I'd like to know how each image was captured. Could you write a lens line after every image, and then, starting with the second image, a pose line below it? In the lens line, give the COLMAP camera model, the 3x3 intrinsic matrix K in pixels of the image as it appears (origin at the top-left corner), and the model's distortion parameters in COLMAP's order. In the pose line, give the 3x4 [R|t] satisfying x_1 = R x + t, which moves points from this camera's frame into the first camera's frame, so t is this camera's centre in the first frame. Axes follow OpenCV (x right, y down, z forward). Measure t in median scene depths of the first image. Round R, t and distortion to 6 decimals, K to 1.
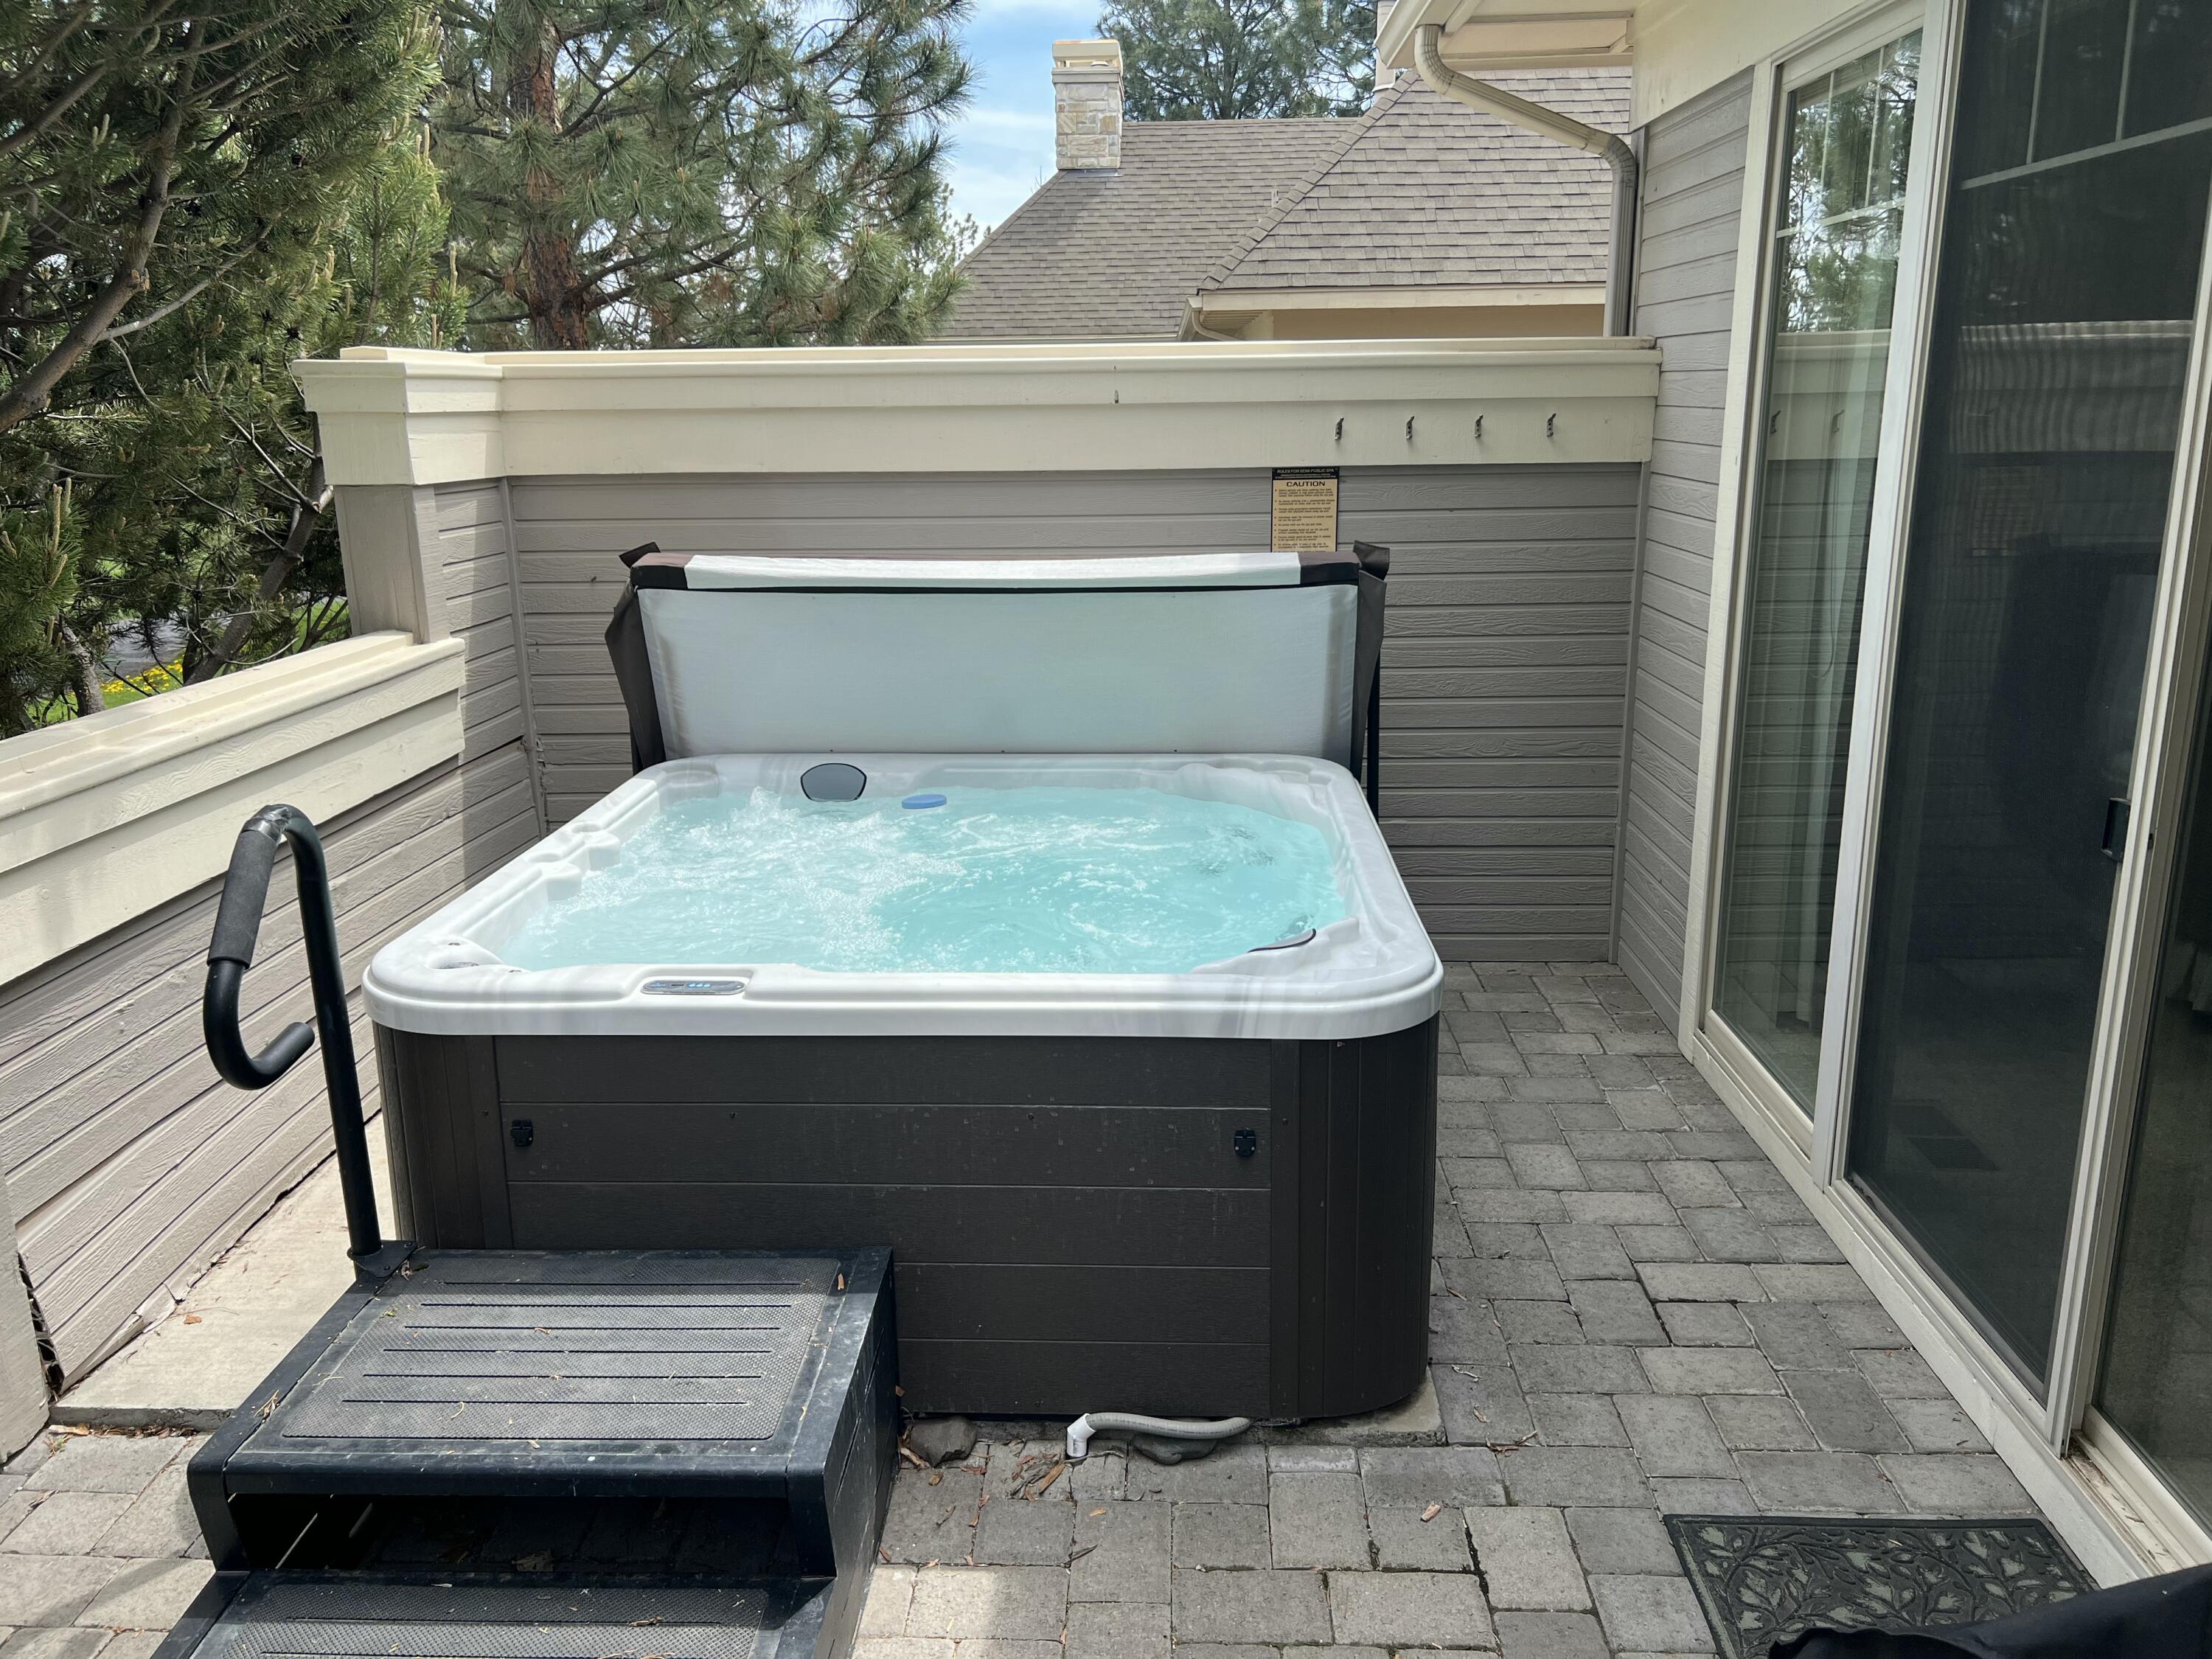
lens RADIAL K [[1669.7, 0, 1110.7], [0, 1669.7, 826.8], [0, 0, 1]] dist [0.073602, -0.003275]
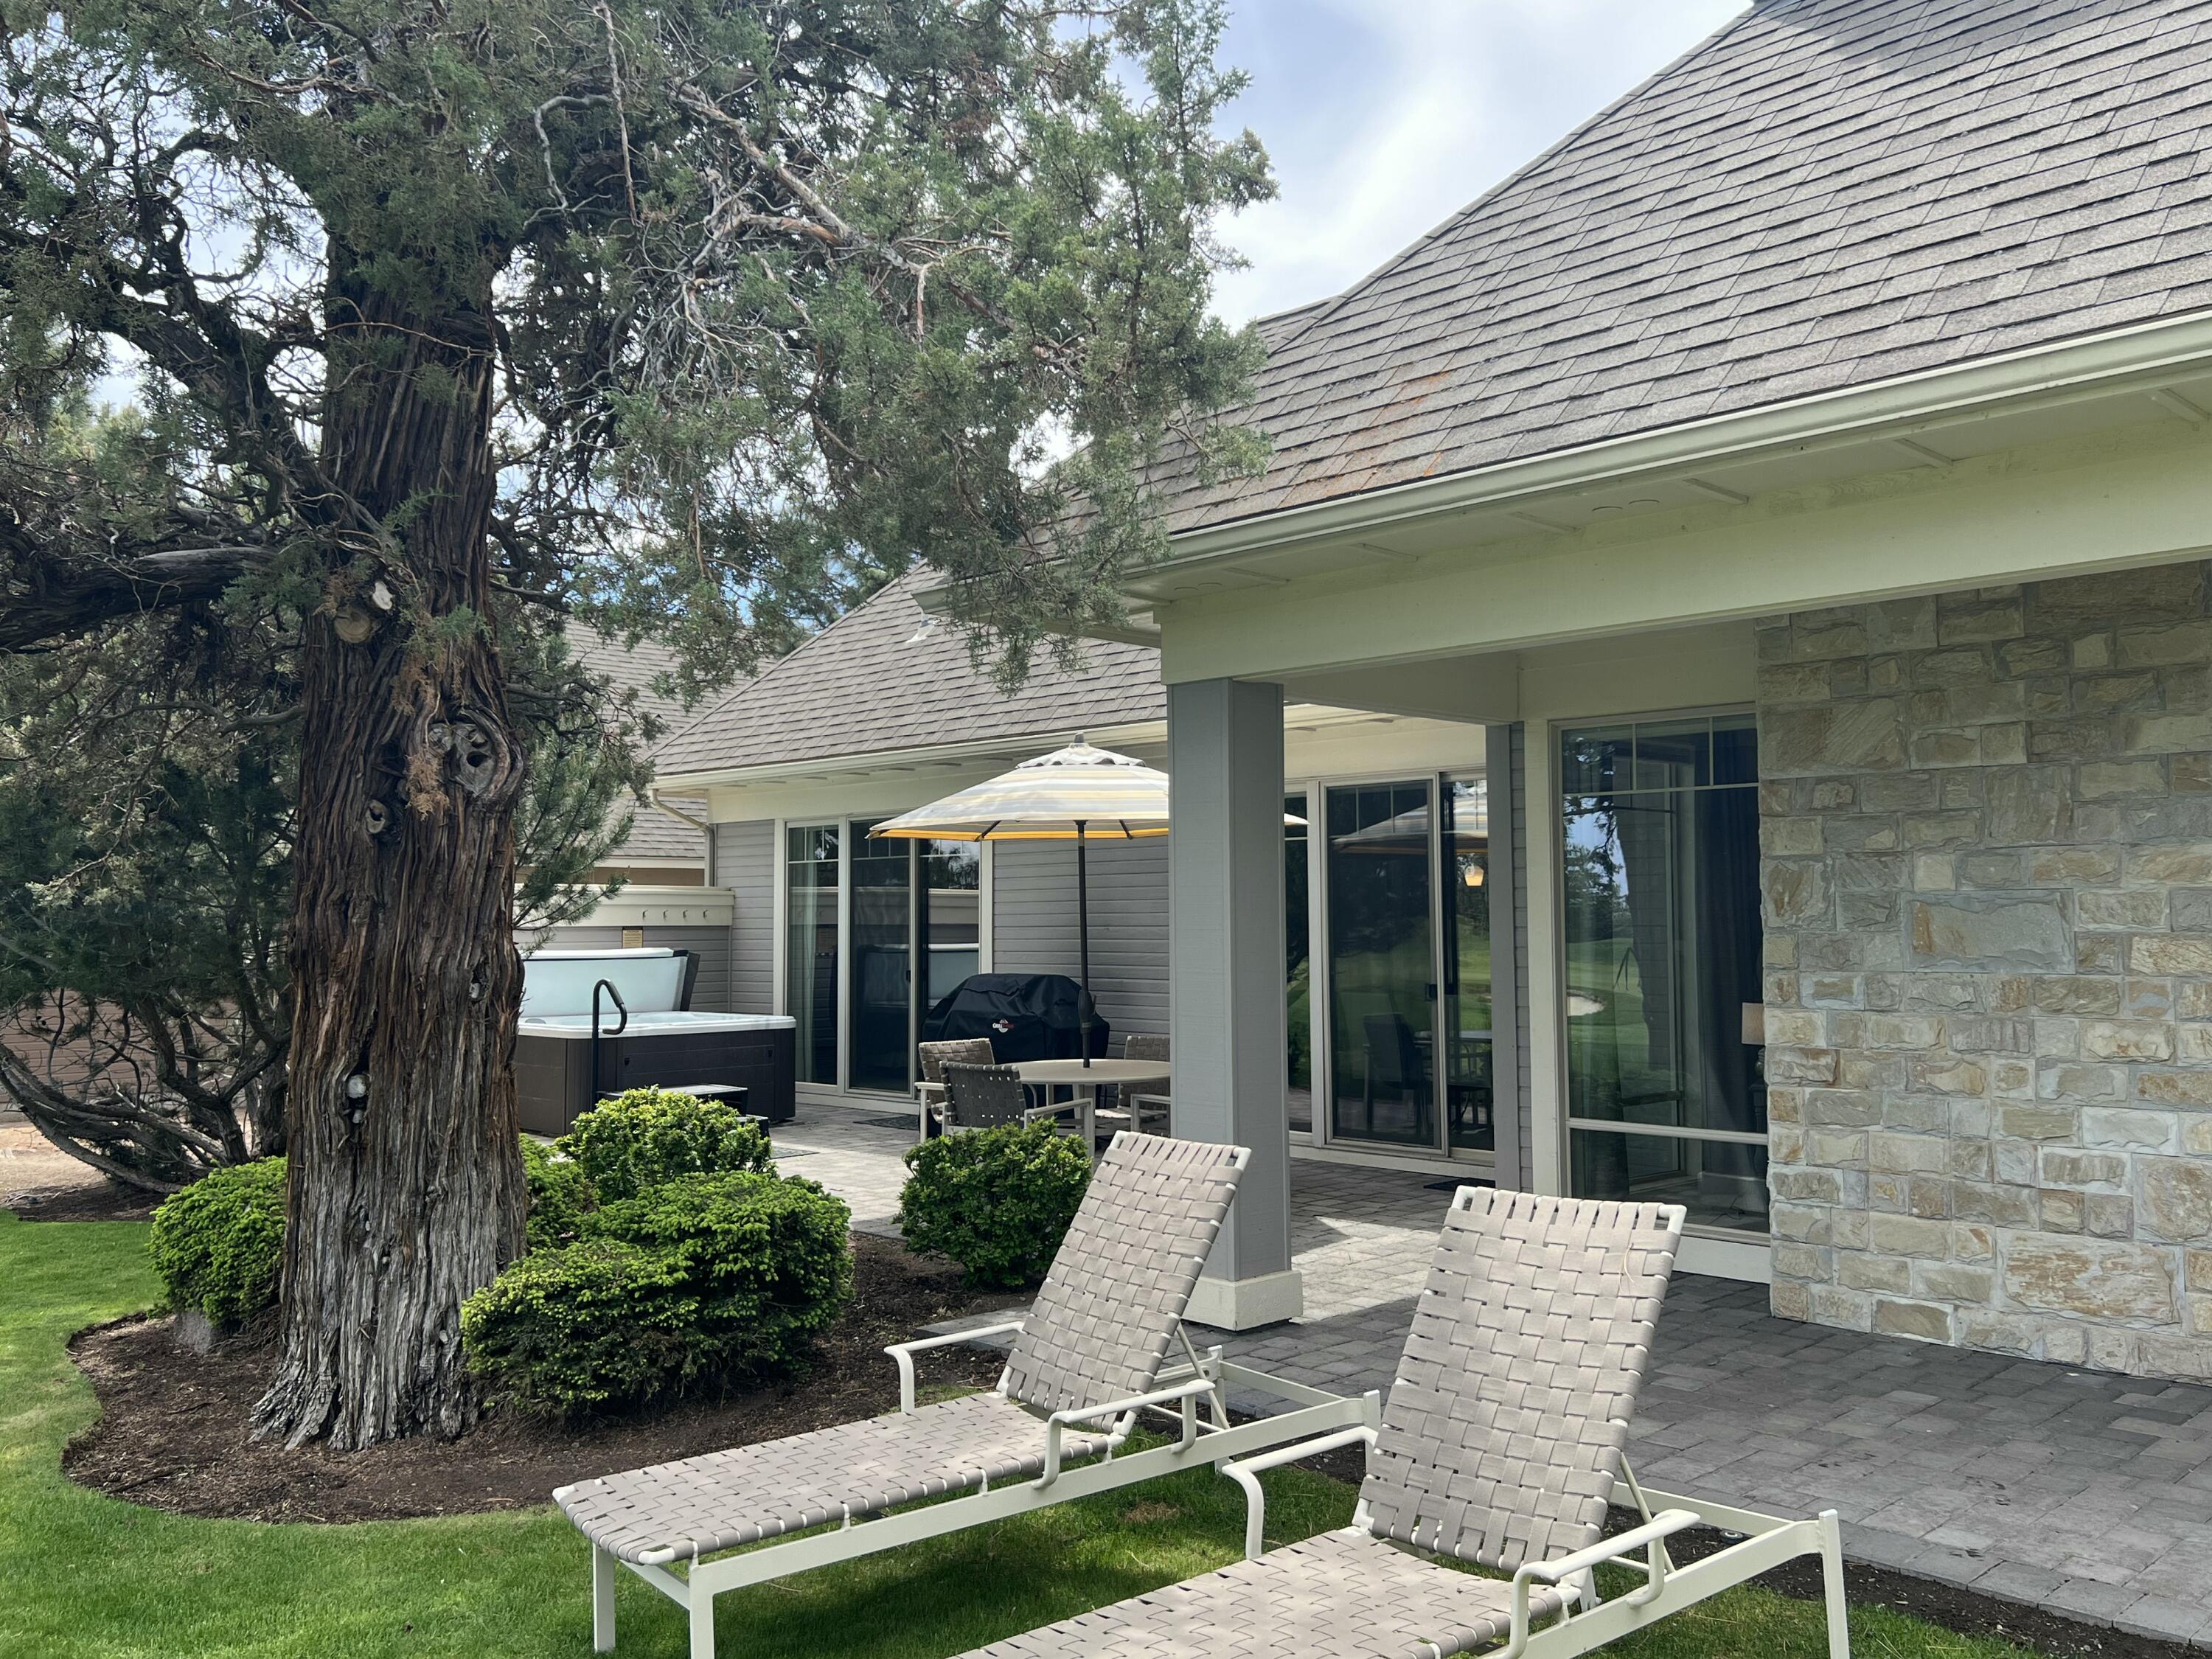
lens RADIAL K [[1895.0, 0, 1106.0], [0, 1895.0, 827.2], [0, 0, 1]] dist [0.000626, 0.000047]
pose [[0.706458, 0.041248, 0.706552, -1.675154], [0.173025, 0.957943, -0.228926, 0.530684], [-0.686279, 0.283978, 0.669610, -1.867729]]
